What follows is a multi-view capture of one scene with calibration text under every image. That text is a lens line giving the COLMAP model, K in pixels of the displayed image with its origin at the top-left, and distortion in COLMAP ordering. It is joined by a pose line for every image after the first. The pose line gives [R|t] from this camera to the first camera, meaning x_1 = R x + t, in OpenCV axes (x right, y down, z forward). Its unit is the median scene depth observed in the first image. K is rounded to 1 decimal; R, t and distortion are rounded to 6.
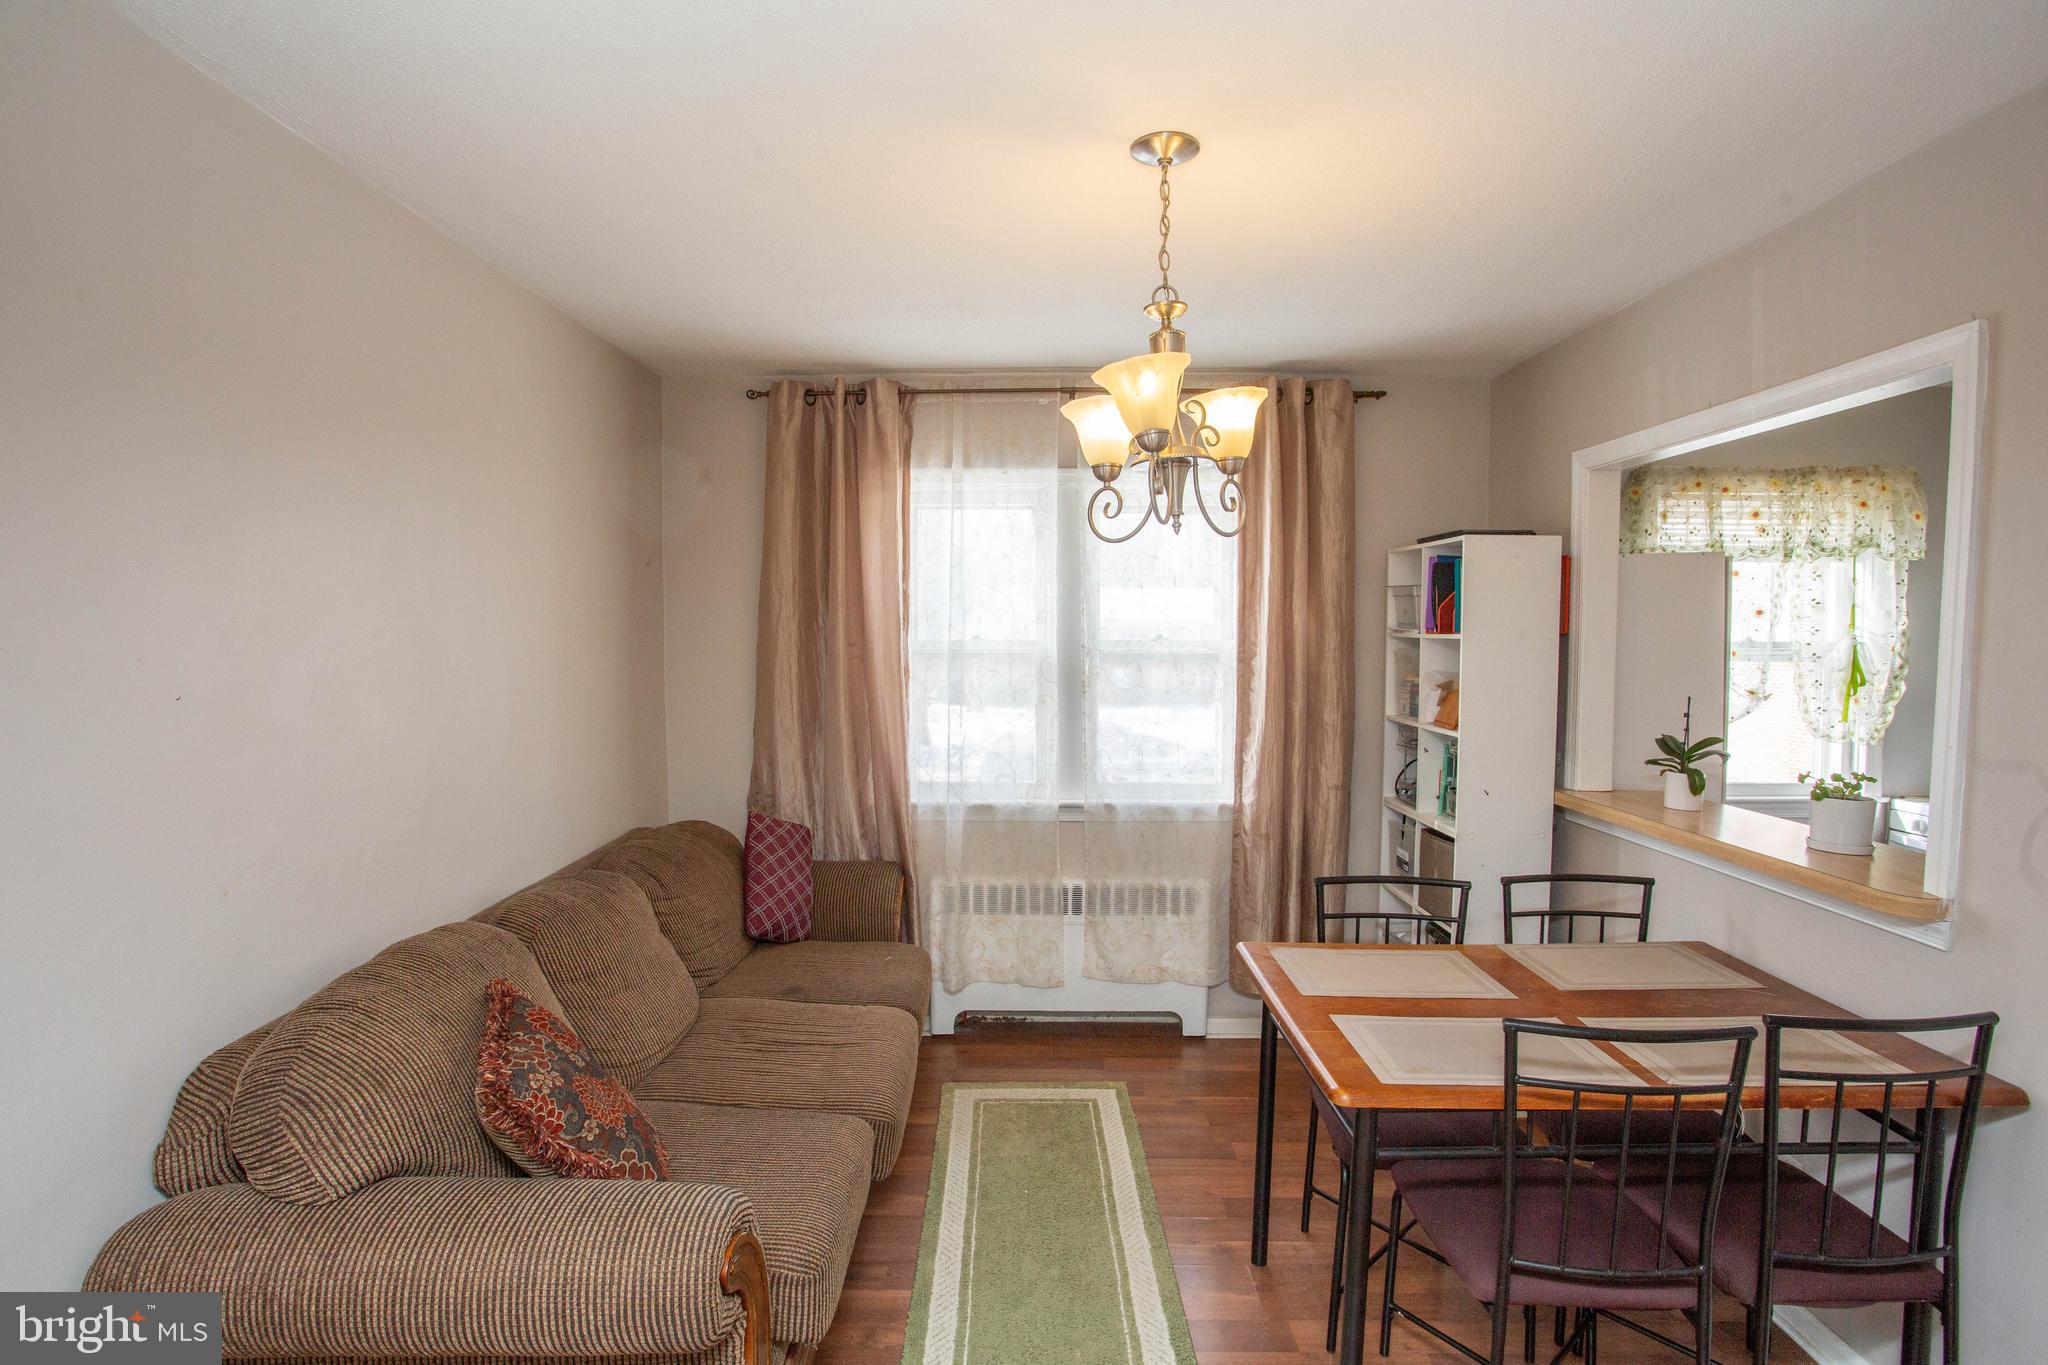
lens RADIAL K [[1012.7, 0, 1001.3], [0, 1012.7, 679.5], [0, 0, 1]] dist [-0.050608, 0.000575]
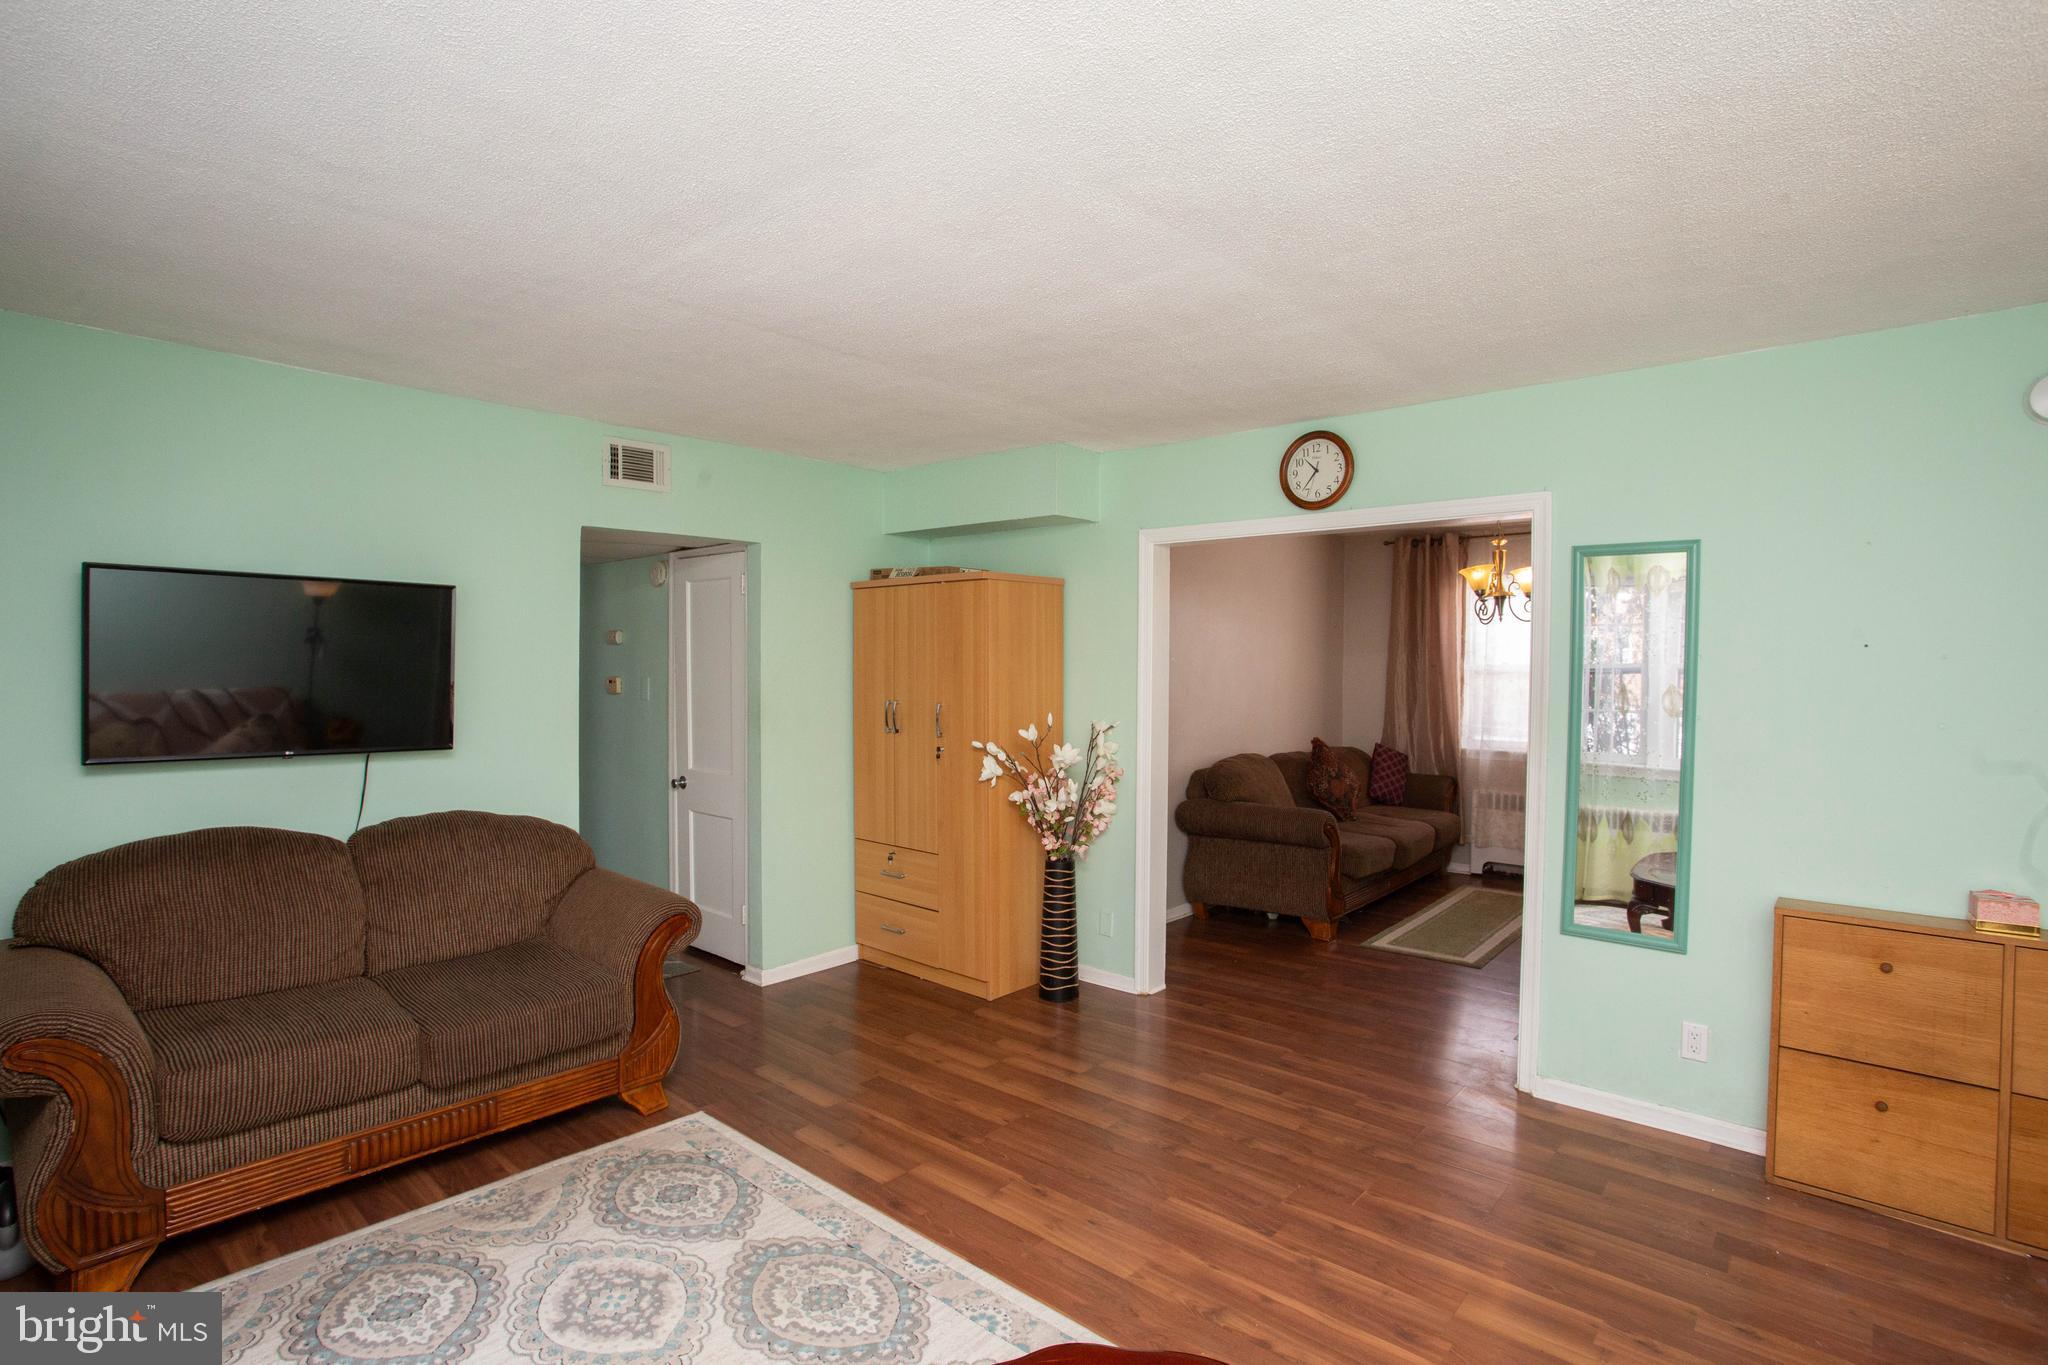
lens RADIAL K [[995.2, 0, 1017.6], [0, 995.2, 685.8], [0, 0, 1]] dist [-0.072910, 0.032869]
pose [[0.762924, 0.023581, -0.646058, 0.480330], [-0.042069, 0.999027, -0.013215, 0.064774], [0.645118, 0.037261, 0.763174, -1.003356]]
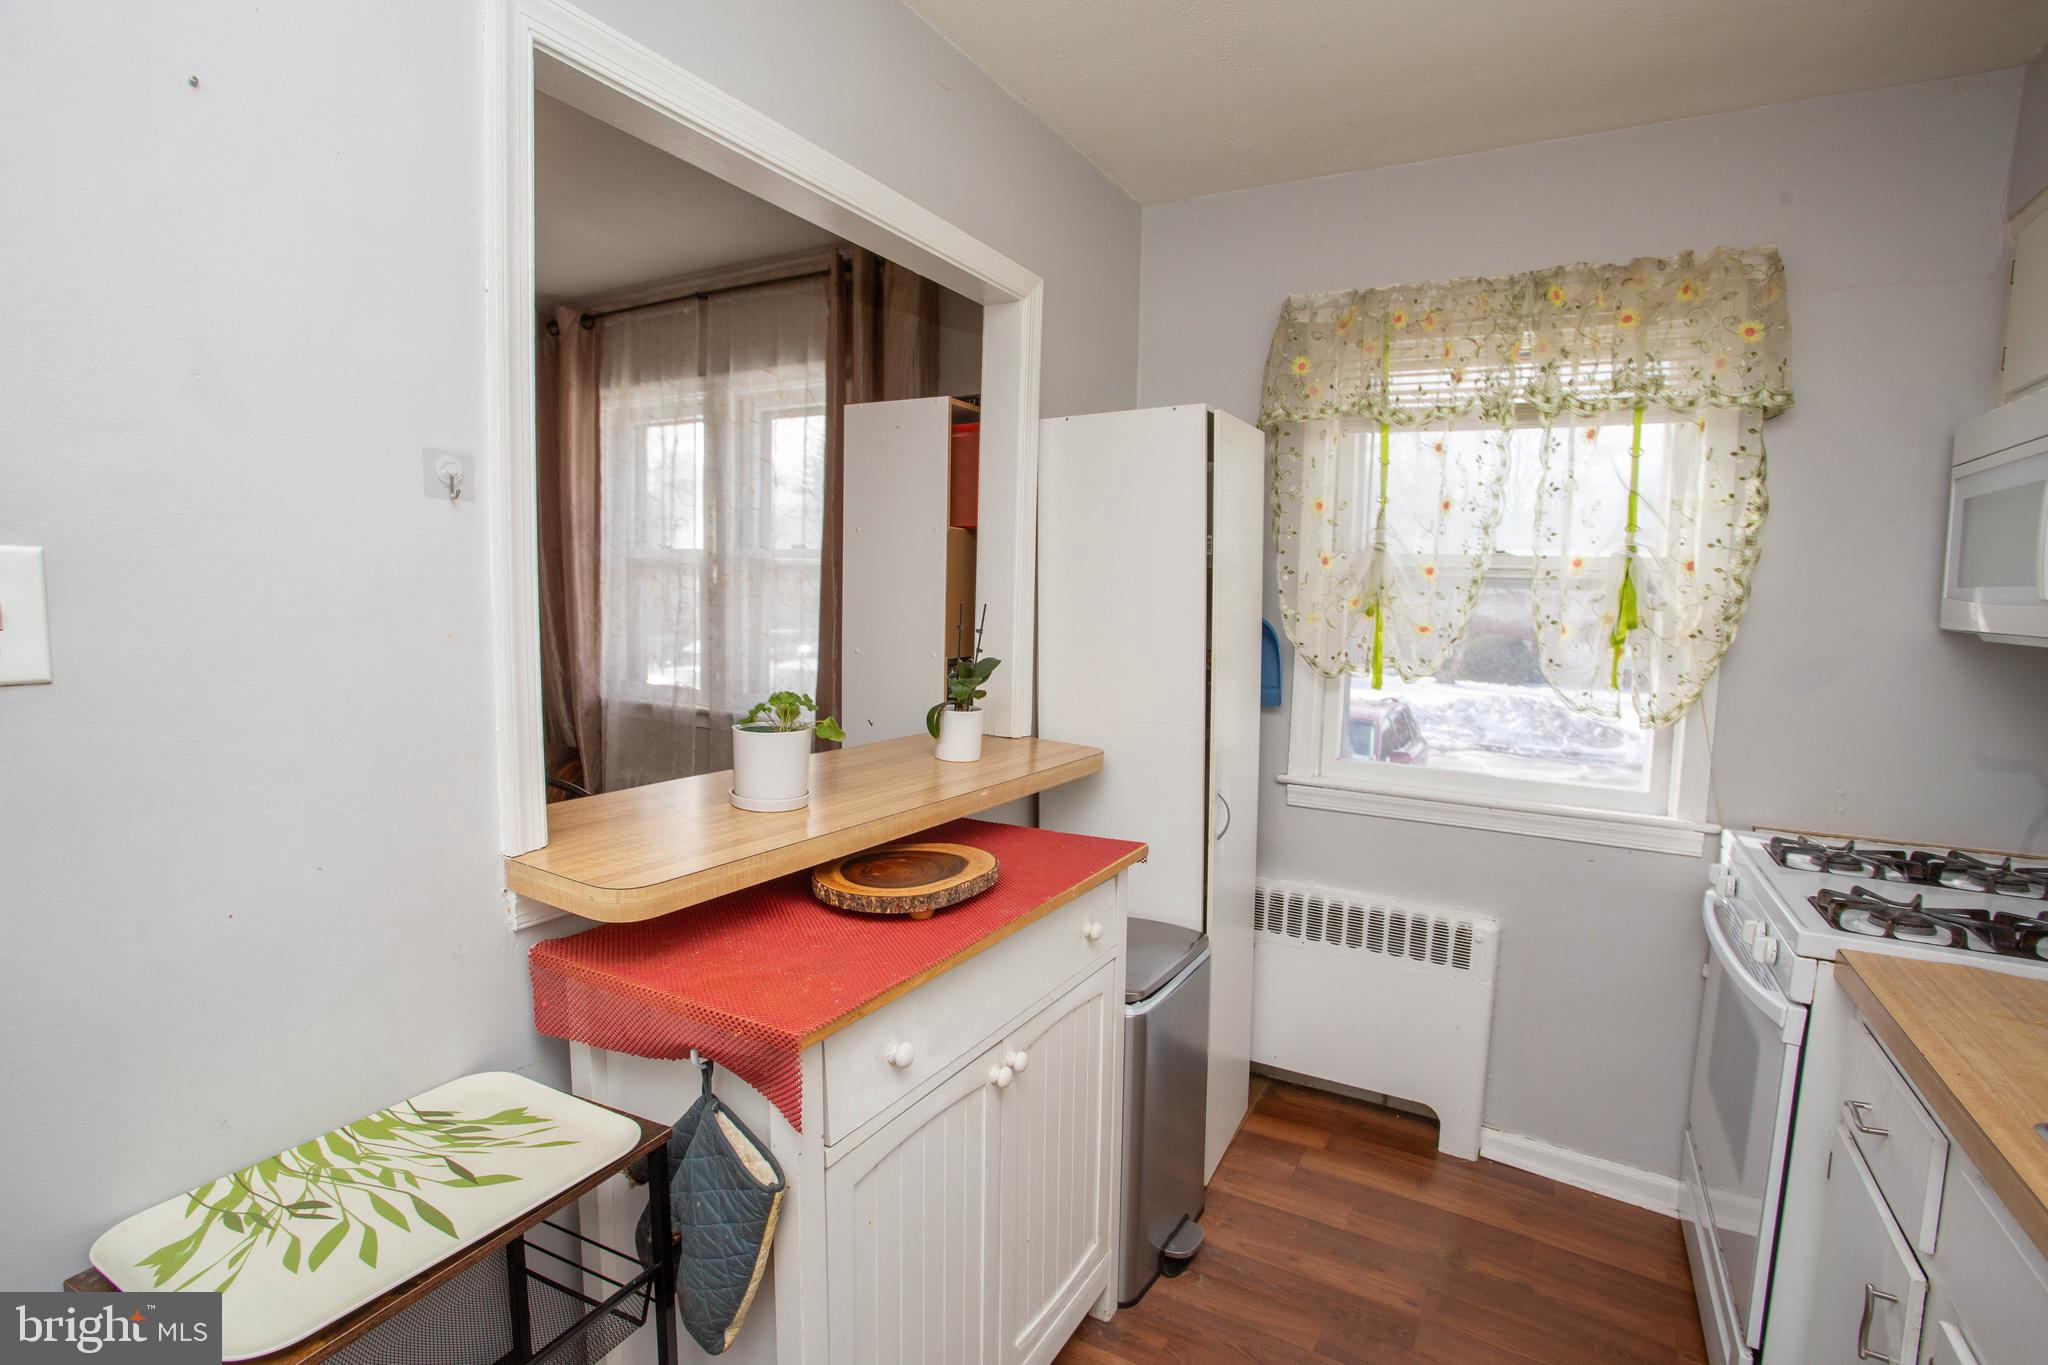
lens RADIAL K [[995.2, 0, 1017.6], [0, 995.2, 685.8], [0, 0, 1]] dist [-0.072910, 0.032869]
pose [[0.872047, 0.072401, -0.484037, 0.846004], [-0.053026, 0.997153, 0.053618, 0.029651], [0.486541, -0.021090, 0.873403, 0.298906]]
